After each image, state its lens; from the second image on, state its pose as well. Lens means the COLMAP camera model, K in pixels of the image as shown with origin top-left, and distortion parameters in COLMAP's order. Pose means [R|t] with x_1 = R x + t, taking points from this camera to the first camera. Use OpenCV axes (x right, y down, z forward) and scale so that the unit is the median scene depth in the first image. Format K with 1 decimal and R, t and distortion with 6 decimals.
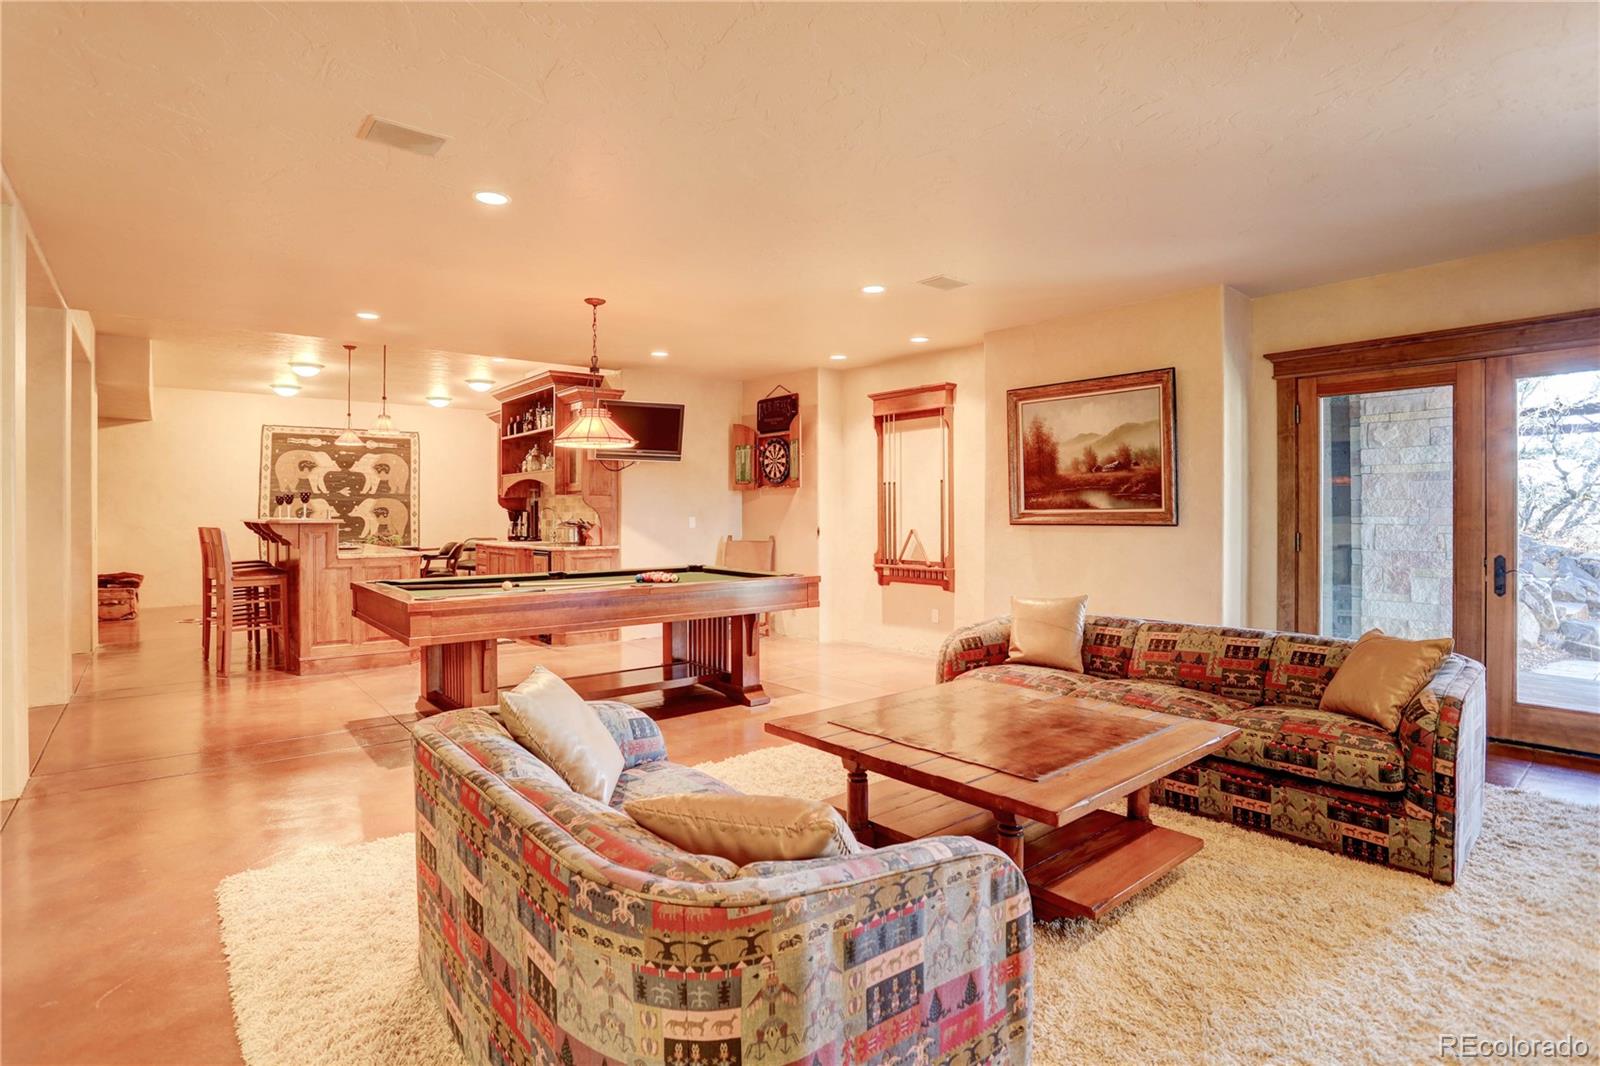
lens RADIAL K [[776.2, 0, 774.0], [0, 776.2, 522.6], [0, 0, 1]] dist [-0.043326, 0.000184]
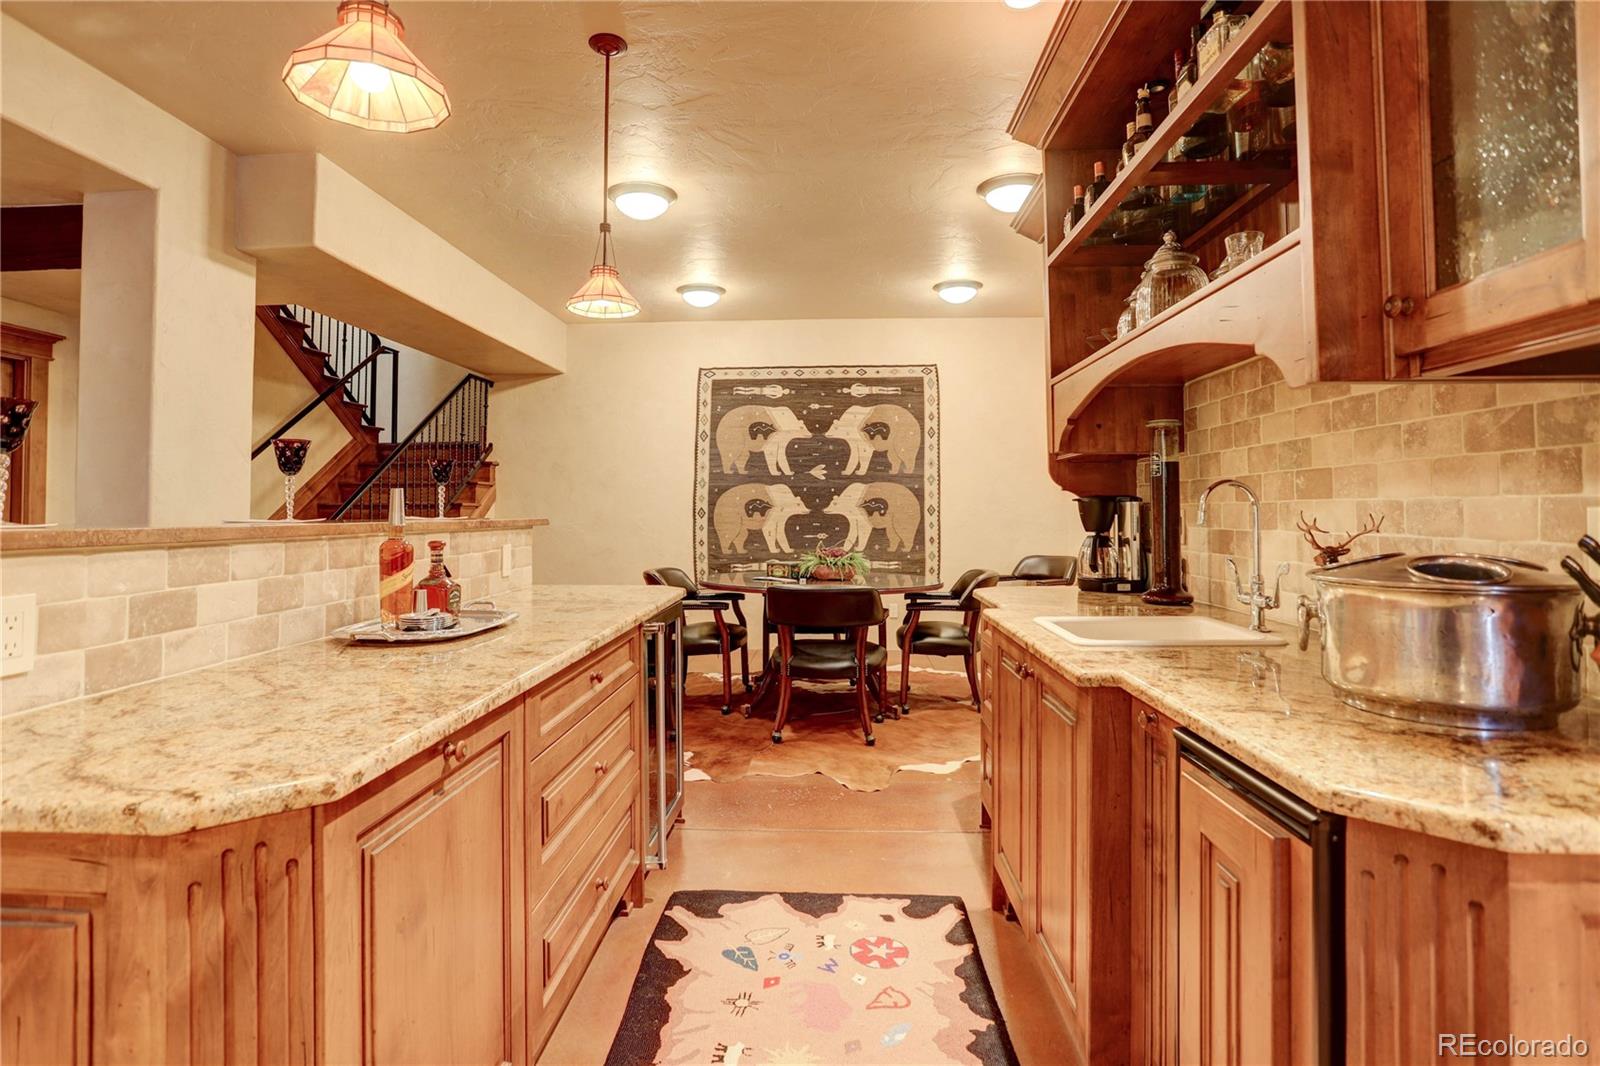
lens RADIAL K [[788.7, 0, 798.5], [0, 788.7, 488.7], [0, 0, 1]] dist [-0.098470, 0.000048]
pose [[0.753314, -0.018364, -0.657404, -0.175251], [-0.007556, 0.999302, -0.036573, -0.005131], [0.657617, 0.032518, 0.752650, 0.543046]]
